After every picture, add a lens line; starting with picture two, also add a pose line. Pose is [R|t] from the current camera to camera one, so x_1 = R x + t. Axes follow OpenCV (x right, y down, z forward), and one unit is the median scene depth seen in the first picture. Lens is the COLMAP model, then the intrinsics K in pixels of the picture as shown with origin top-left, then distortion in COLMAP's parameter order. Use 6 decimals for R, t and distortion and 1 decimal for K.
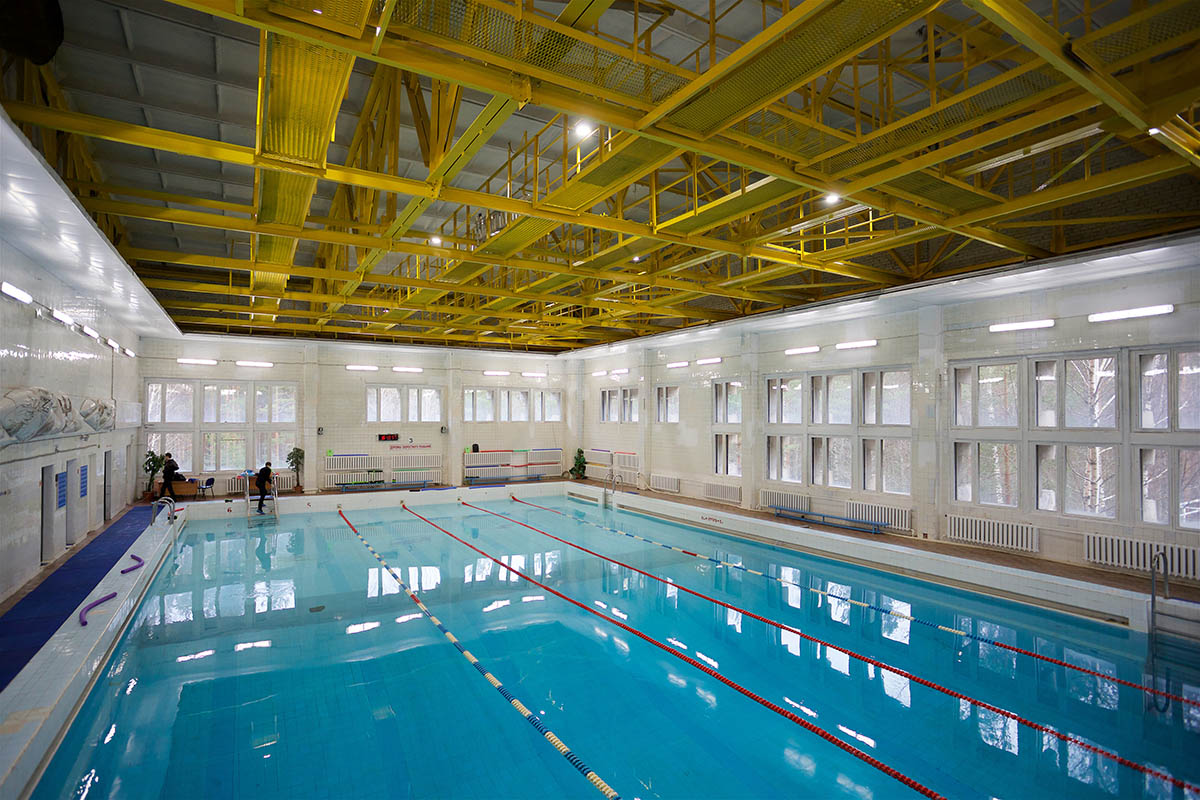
lens RADIAL K [[591.3, 0, 592.8], [0, 591.3, 394.9], [0, 0, 1]] dist [-0.063524, 0.018266]
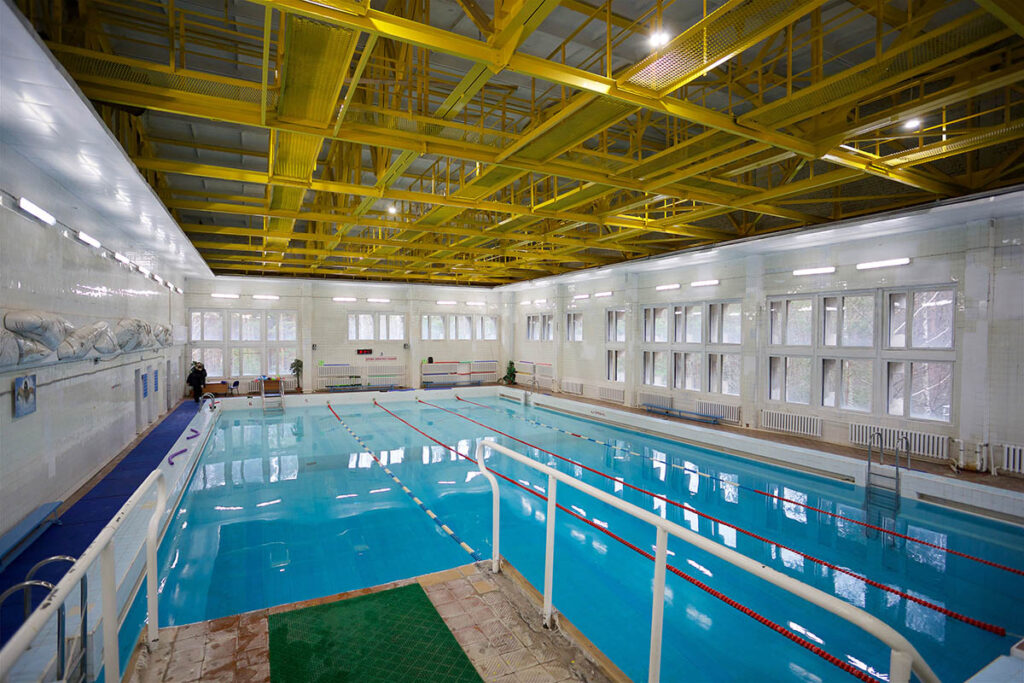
lens RADIAL K [[495.8, 0, 508.6], [0, 495.8, 338.1], [0, 0, 1]] dist [-0.058631, 0.001209]
pose [[0.998024, 0.002524, -0.062782, 0.064440], [0.000073, 0.999146, 0.041323, -0.006415], [0.062832, -0.041246, 0.997171, -0.126462]]
